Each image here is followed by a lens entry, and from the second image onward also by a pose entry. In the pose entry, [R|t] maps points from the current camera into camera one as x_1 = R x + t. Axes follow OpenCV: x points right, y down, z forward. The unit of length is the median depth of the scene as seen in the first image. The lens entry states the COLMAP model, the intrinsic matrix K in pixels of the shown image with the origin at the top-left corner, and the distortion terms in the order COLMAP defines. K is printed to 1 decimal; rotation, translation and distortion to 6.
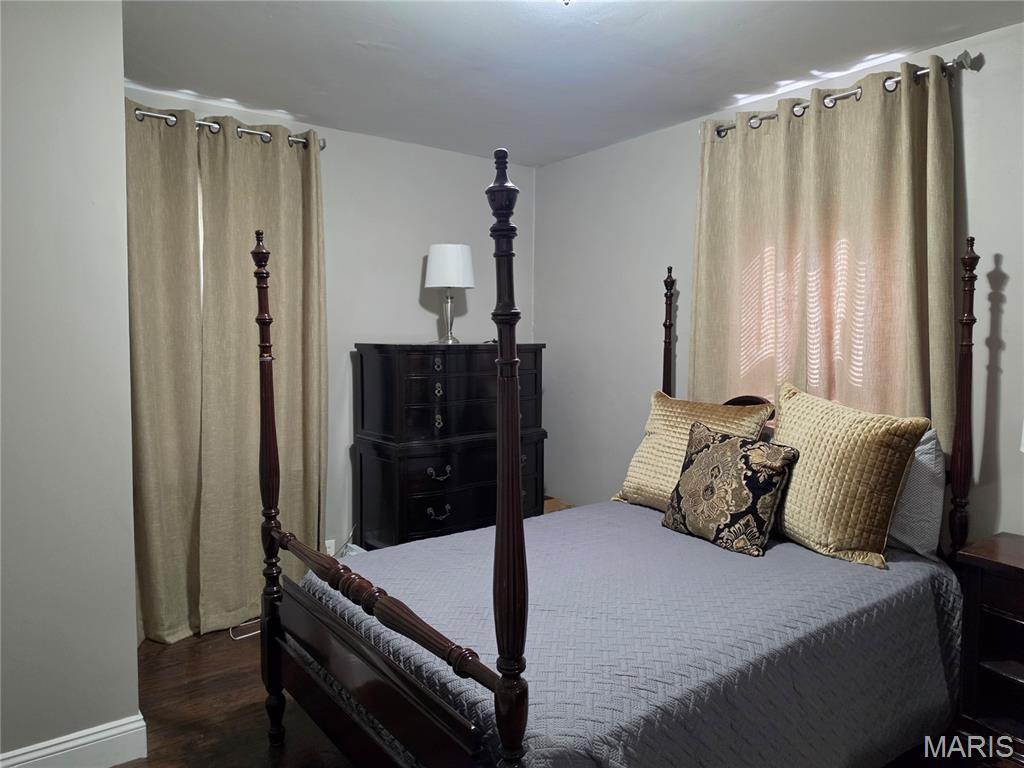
lens RADIAL K [[695.1, 0, 504.9], [0, 695.1, 389.4], [0, 0, 1]] dist [0.090837, -0.121657]
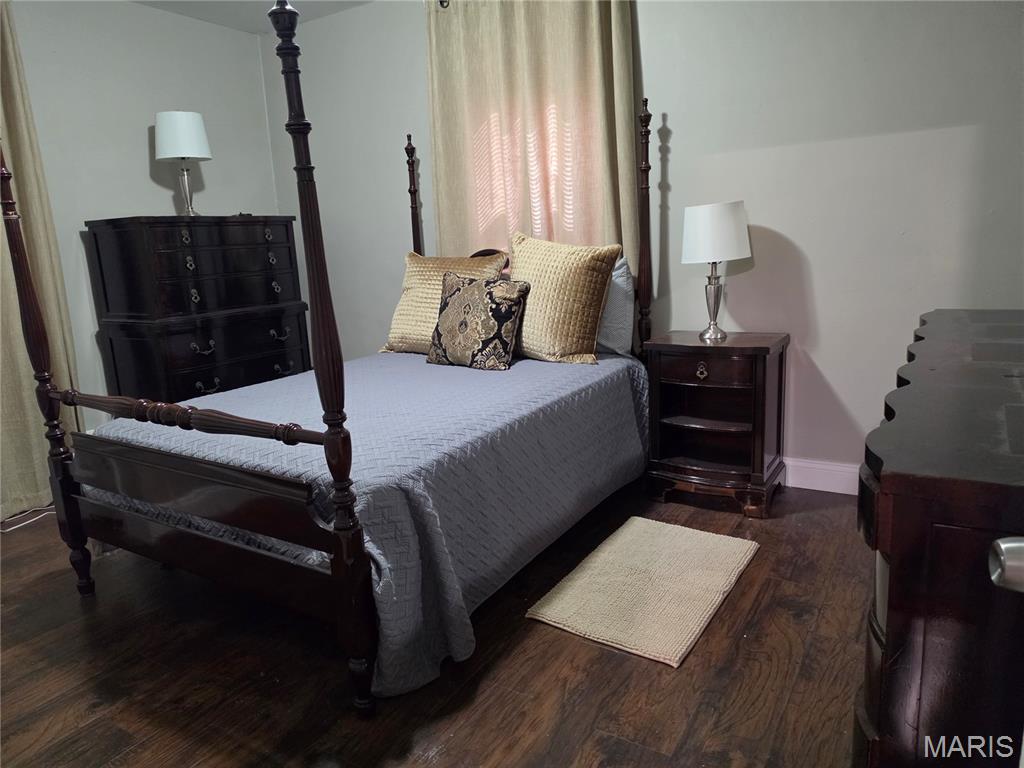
lens RADIAL K [[681.9, 0, 488.8], [0, 681.9, 385.6], [0, 0, 1]] dist [0.095036, -0.181081]
pose [[0.938622, -0.122003, 0.322652, -0.054080], [0.074491, 0.984984, 0.155749, 0.071462], [-0.336809, -0.122154, 0.933616, -0.105774]]
